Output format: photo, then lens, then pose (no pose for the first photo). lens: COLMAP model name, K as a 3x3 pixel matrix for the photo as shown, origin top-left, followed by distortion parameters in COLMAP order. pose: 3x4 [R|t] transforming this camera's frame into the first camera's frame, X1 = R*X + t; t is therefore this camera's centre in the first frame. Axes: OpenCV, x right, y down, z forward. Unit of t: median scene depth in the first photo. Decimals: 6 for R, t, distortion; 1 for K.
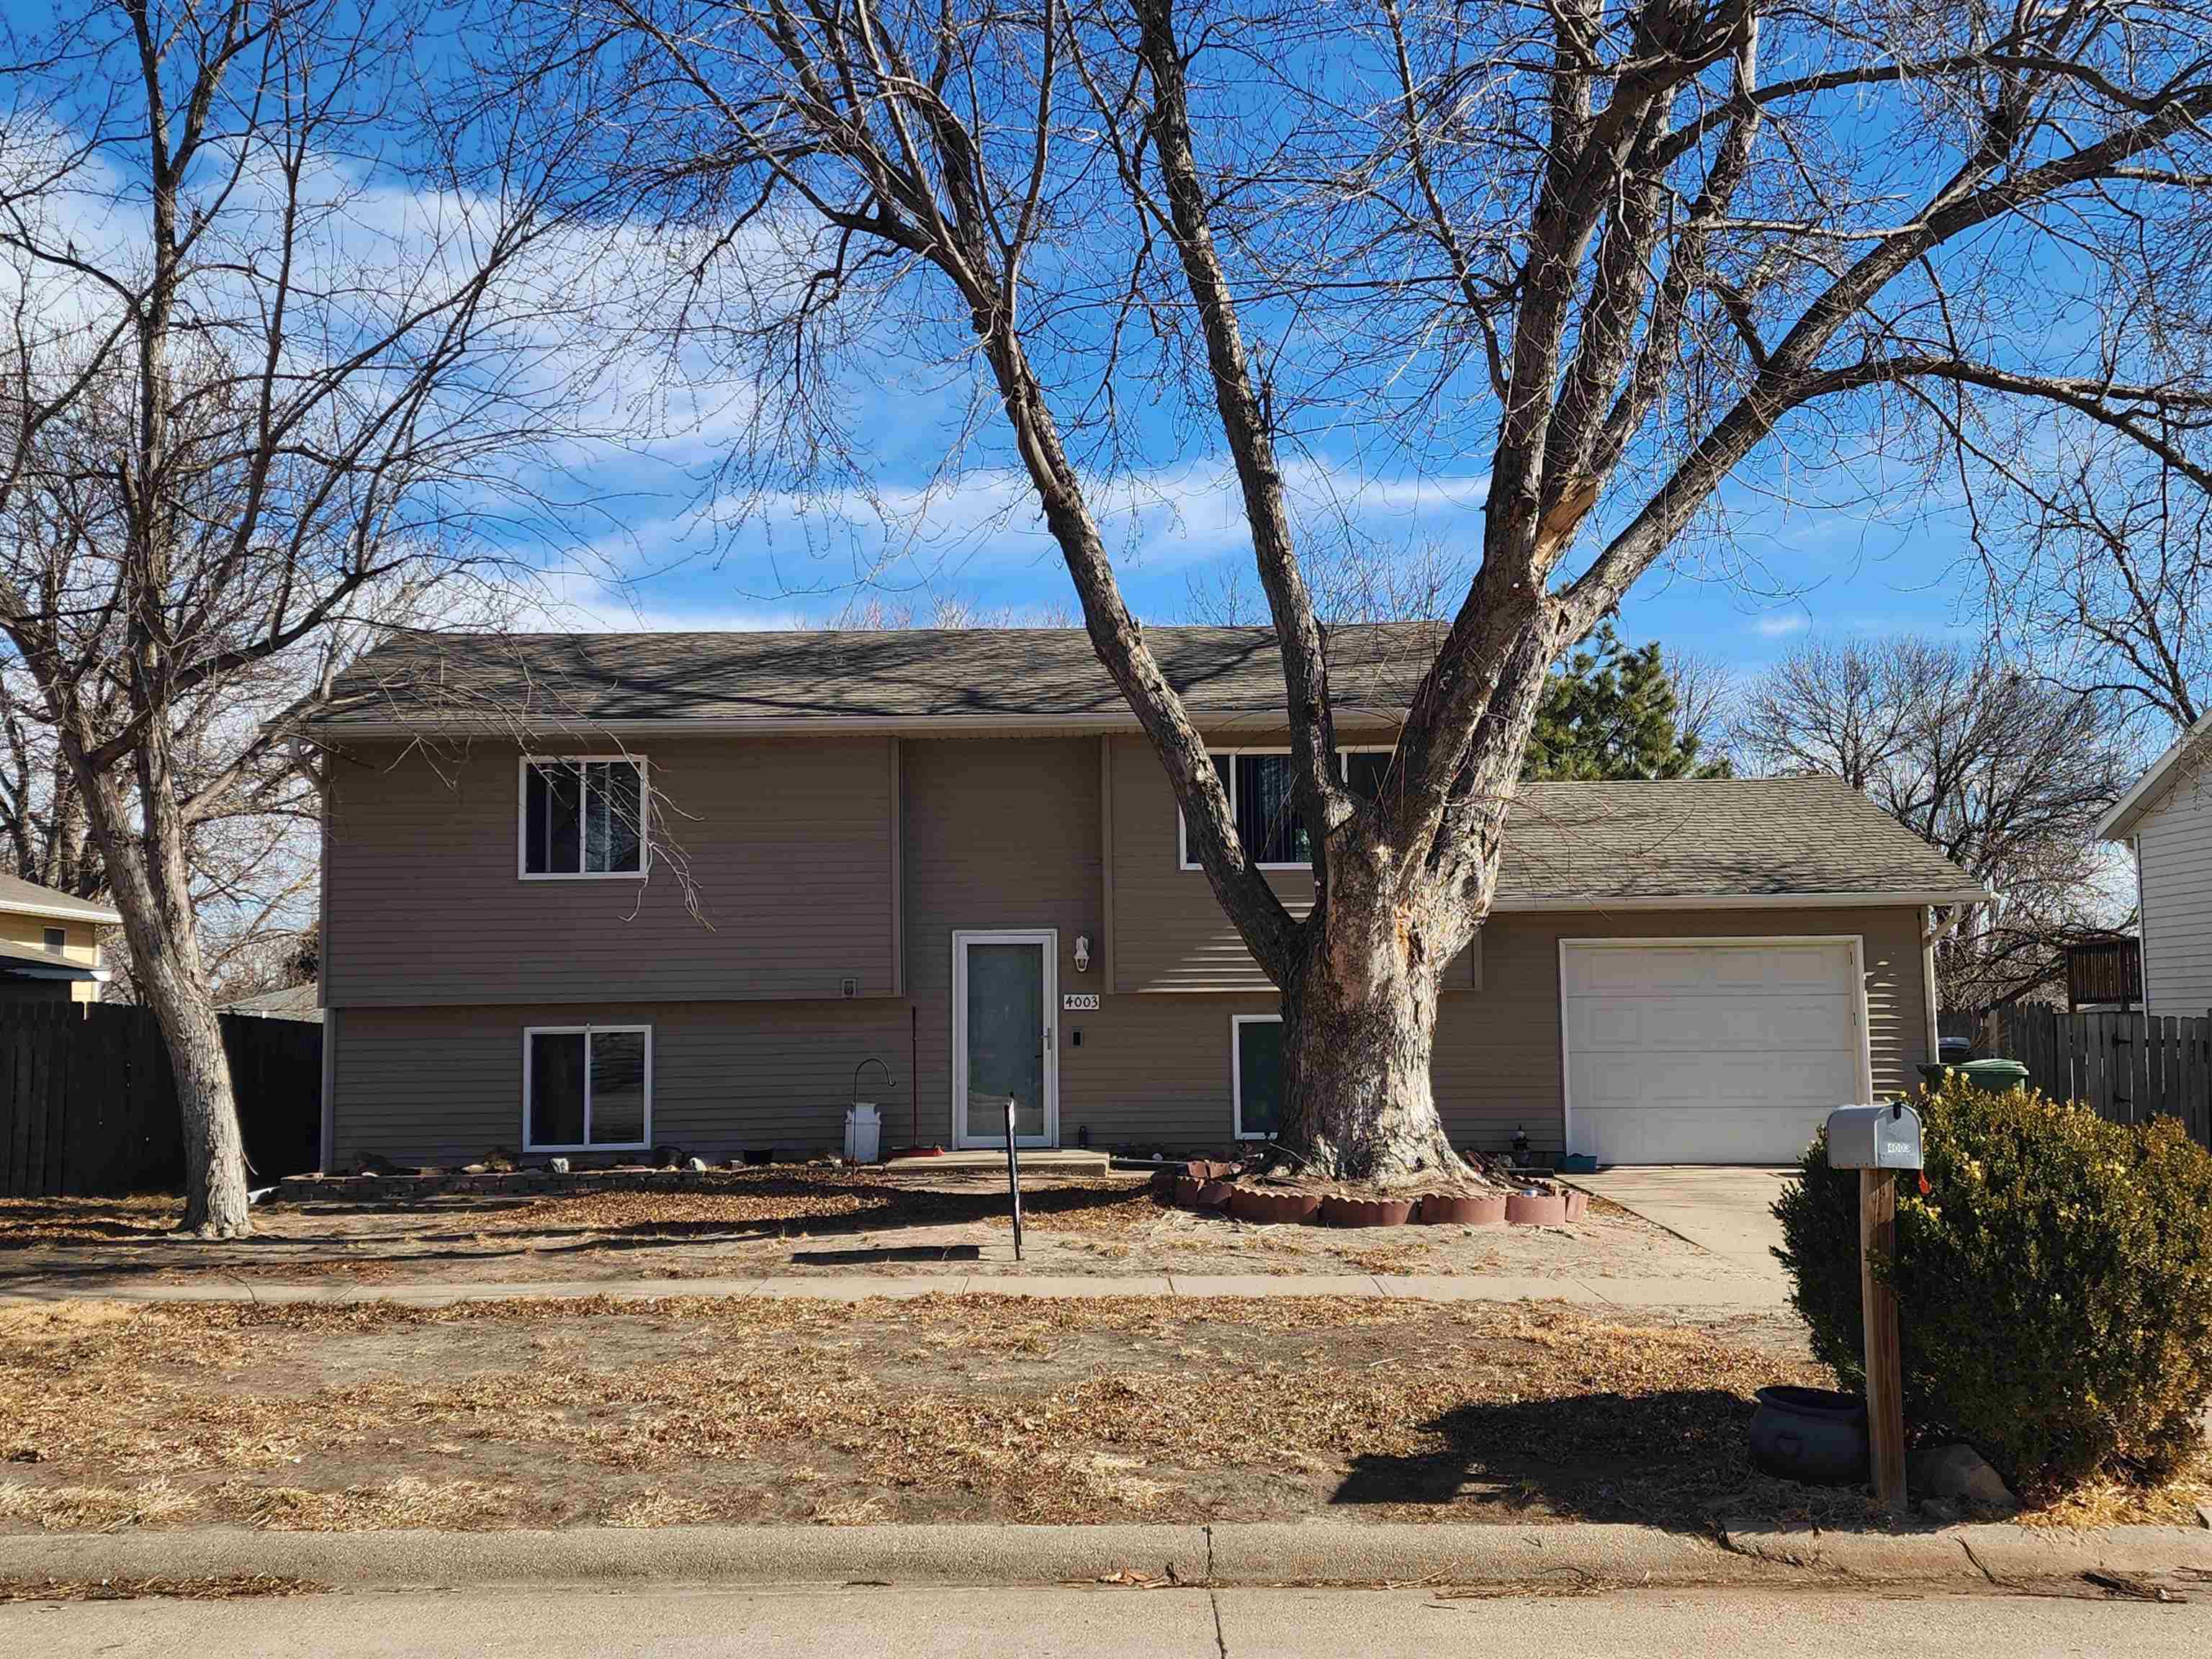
lens RADIAL K [[1488.9, 0, 1105.3], [0, 1488.9, 868.6], [0, 0, 1]] dist [0.098879, -0.081674]
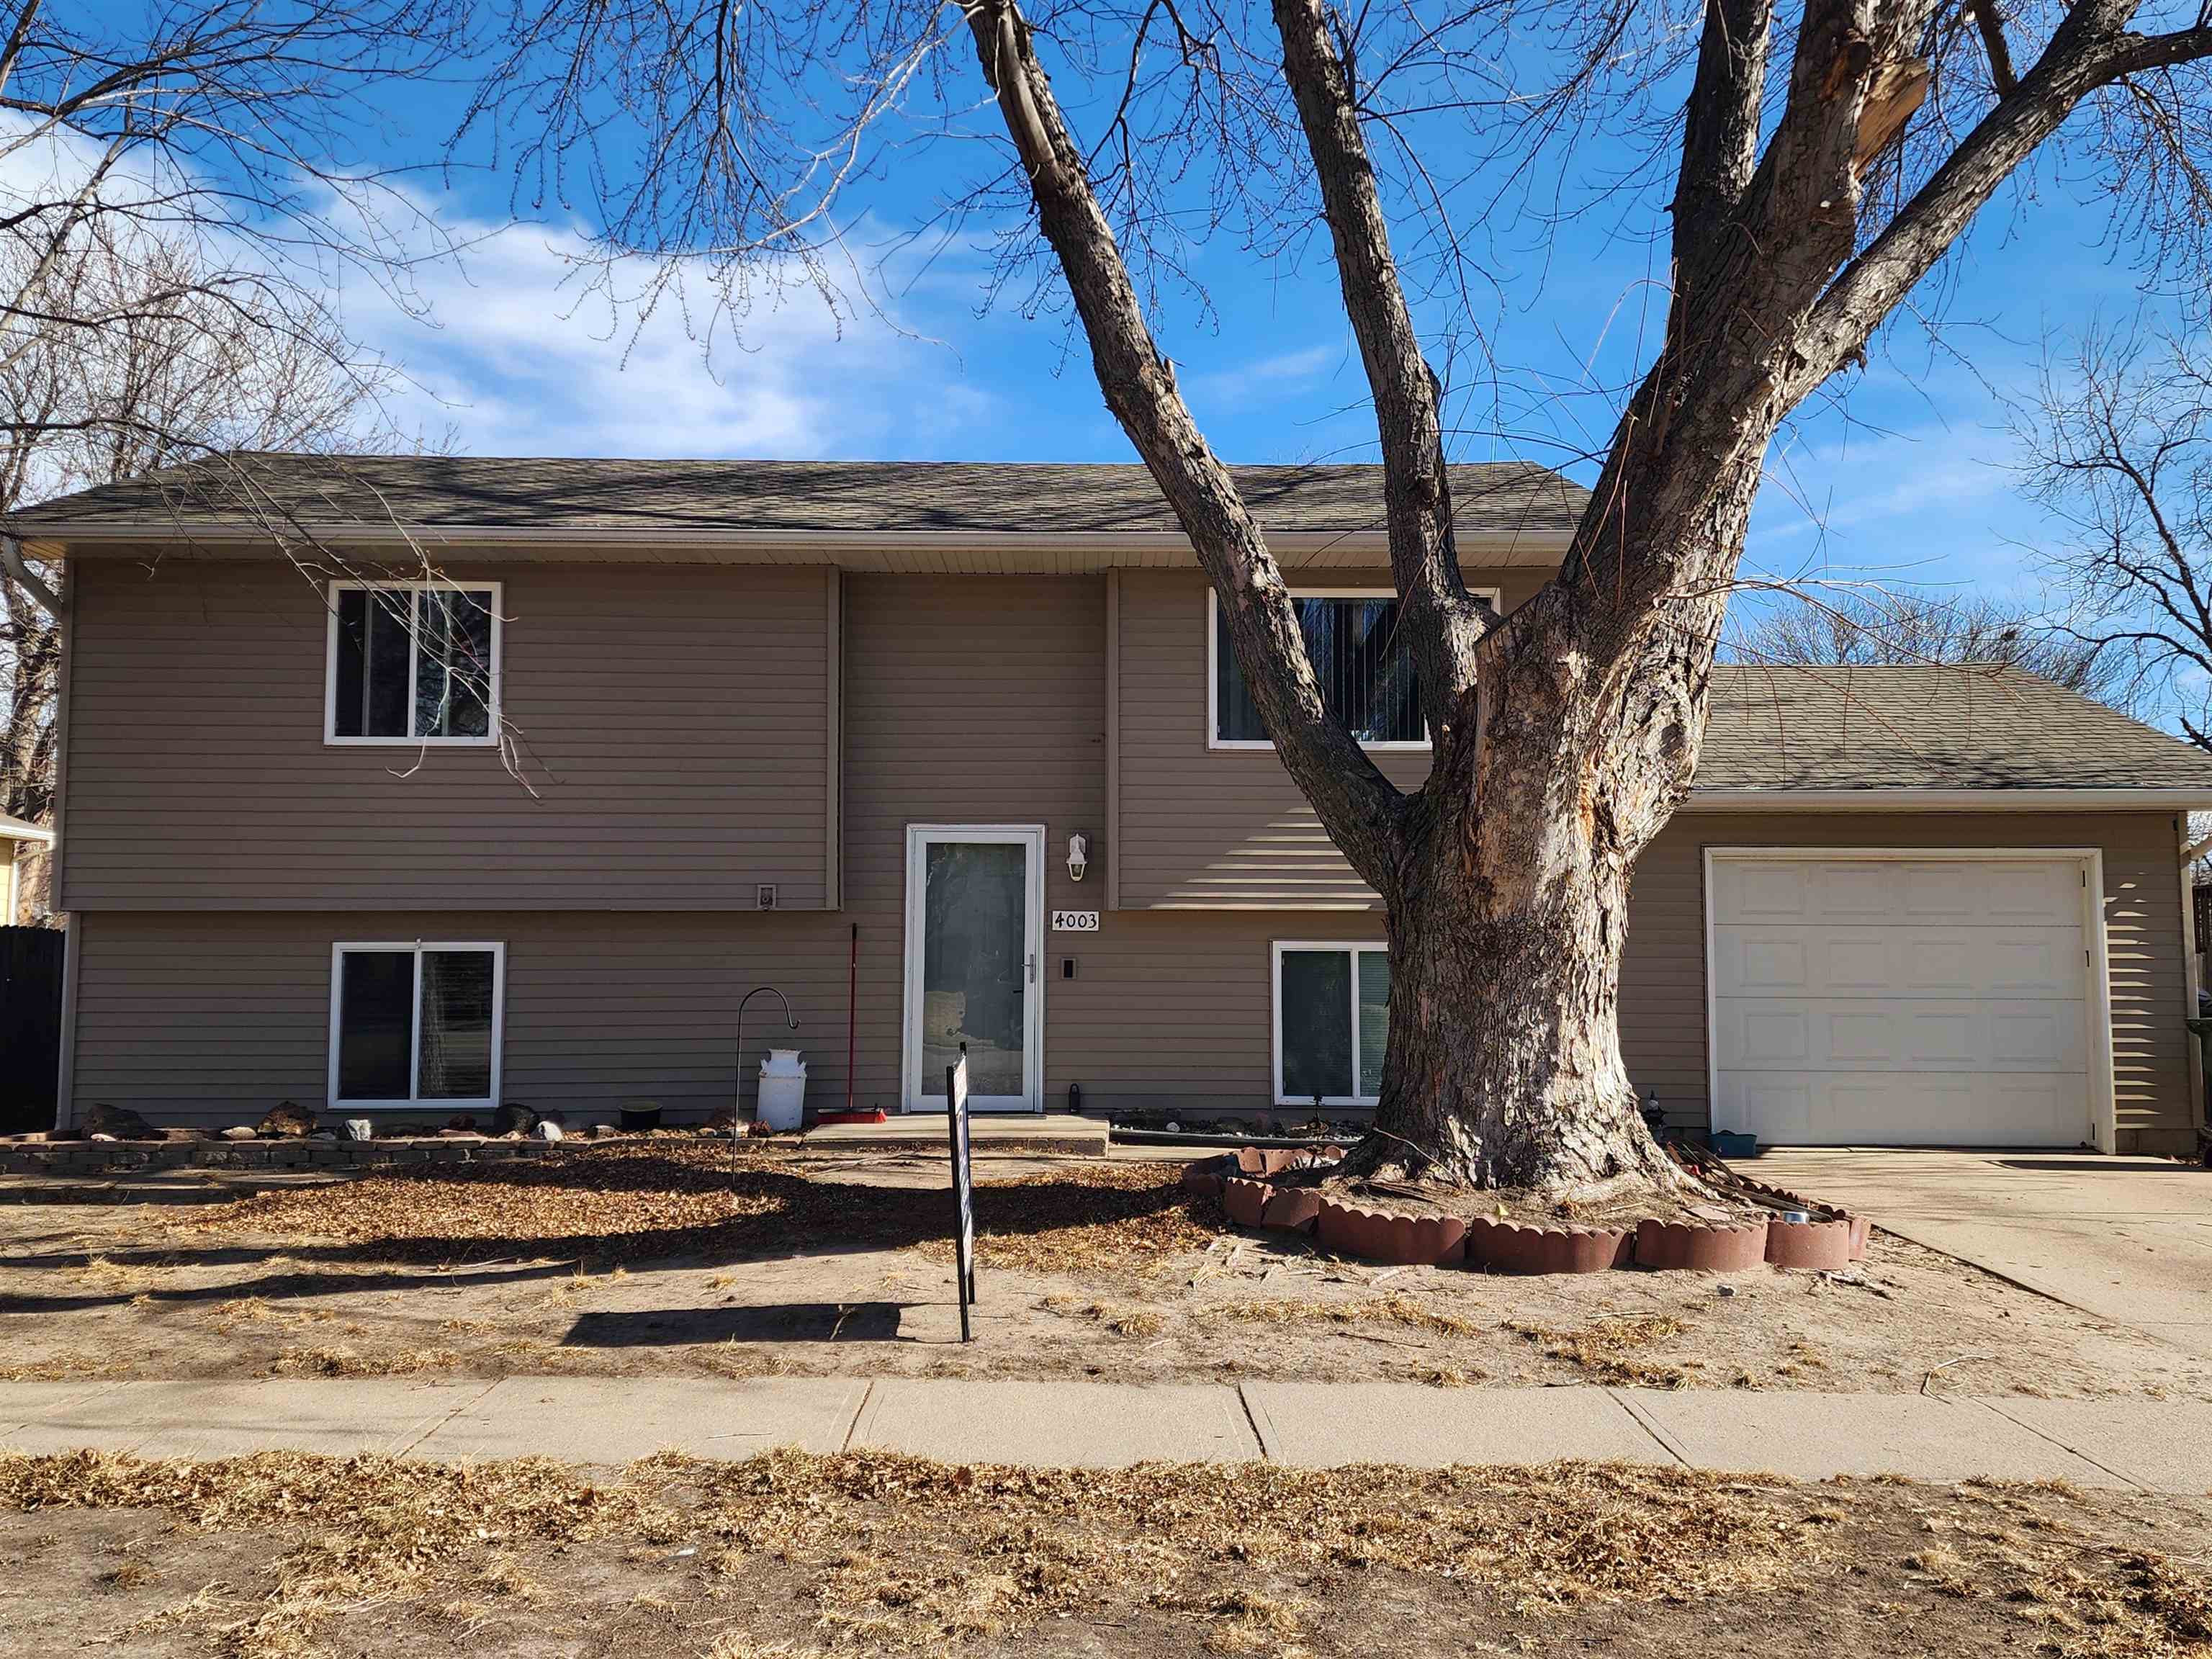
lens RADIAL K [[1401.7, 0, 1106.0], [0, 1401.7, 829.5], [0, 0, 1]] dist [0.083383, -0.066904]
pose [[0.999807, 0.016602, 0.010472, -0.011258], [-0.016636, 0.999857, 0.003118, 0.052648], [-0.010418, -0.003291, 0.999940, 0.371601]]
